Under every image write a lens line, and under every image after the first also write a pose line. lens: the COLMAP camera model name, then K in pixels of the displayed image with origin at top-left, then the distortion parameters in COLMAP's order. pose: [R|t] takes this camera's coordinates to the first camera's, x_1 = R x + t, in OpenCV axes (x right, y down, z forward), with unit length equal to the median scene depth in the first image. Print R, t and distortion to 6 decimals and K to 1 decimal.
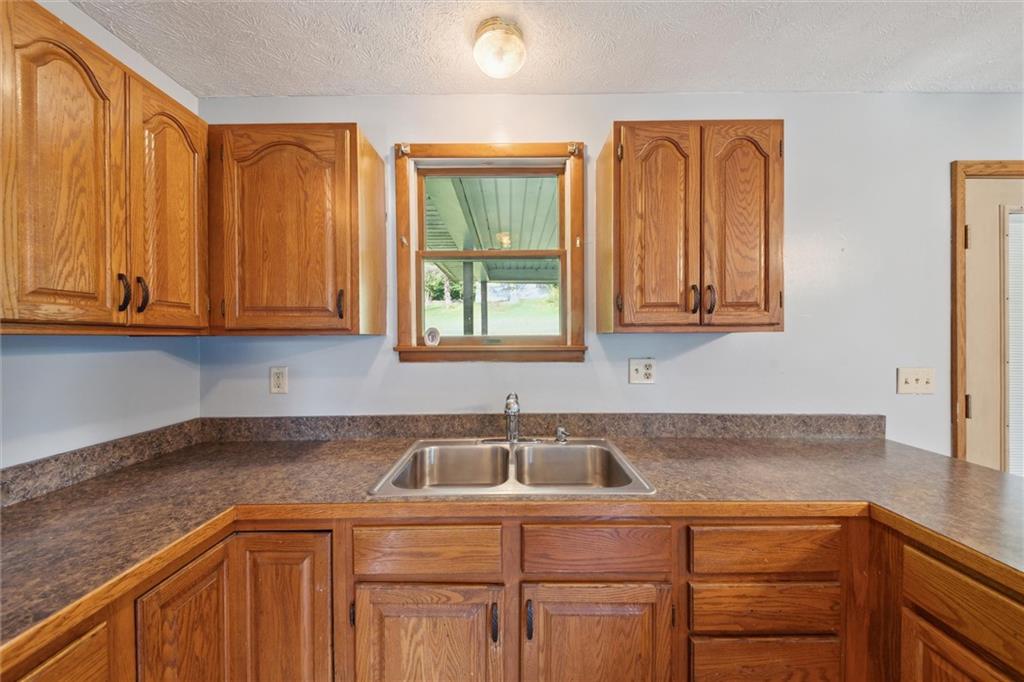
lens RADIAL K [[360.7, 0, 512.0], [0, 360.7, 341.0], [0, 0, 1]] dist [0.029119, -0.013535]
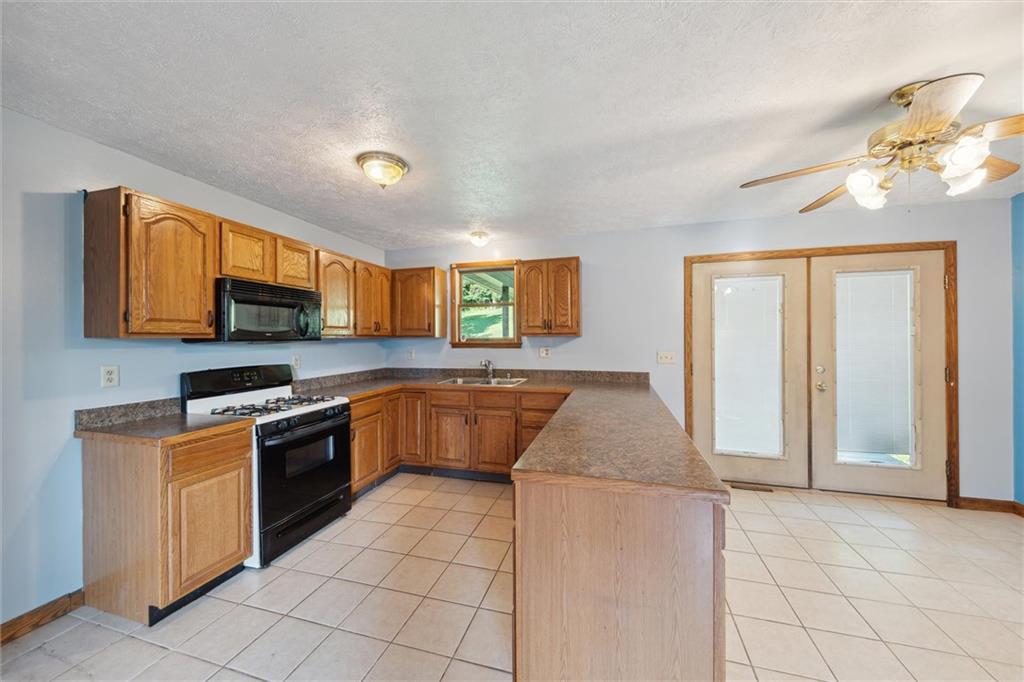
lens RADIAL K [[360.7, 0, 512.0], [0, 360.7, 341.0], [0, 0, 1]] dist [0.029119, -0.013535]
pose [[0.961312, -0.000898, -0.275461, 0.981748], [0.000137, 0.999996, -0.002783, 0.018695], [0.275462, 0.002638, 0.961308, -1.642644]]
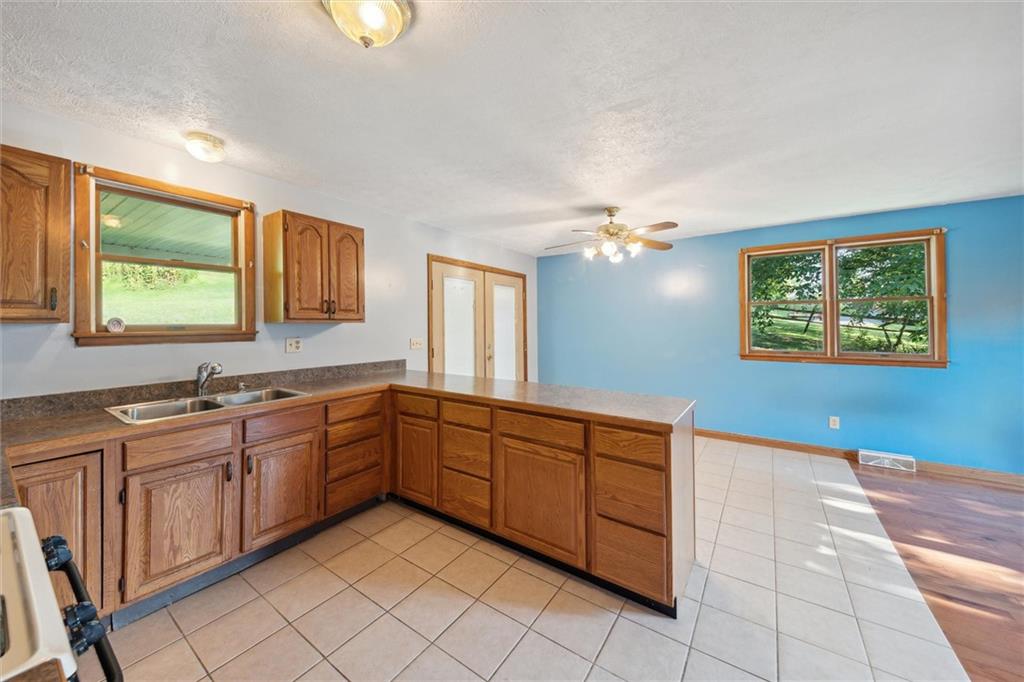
lens RADIAL K [[369.5, 0, 509.2], [0, 369.5, 323.6], [0, 0, 1]] dist [0.043250, -0.023332]
pose [[0.565498, 0.003190, 0.824743, -0.634522], [0.009293, 0.999904, -0.010239, 0.011238], [-0.824697, 0.013454, 0.565414, -1.017309]]
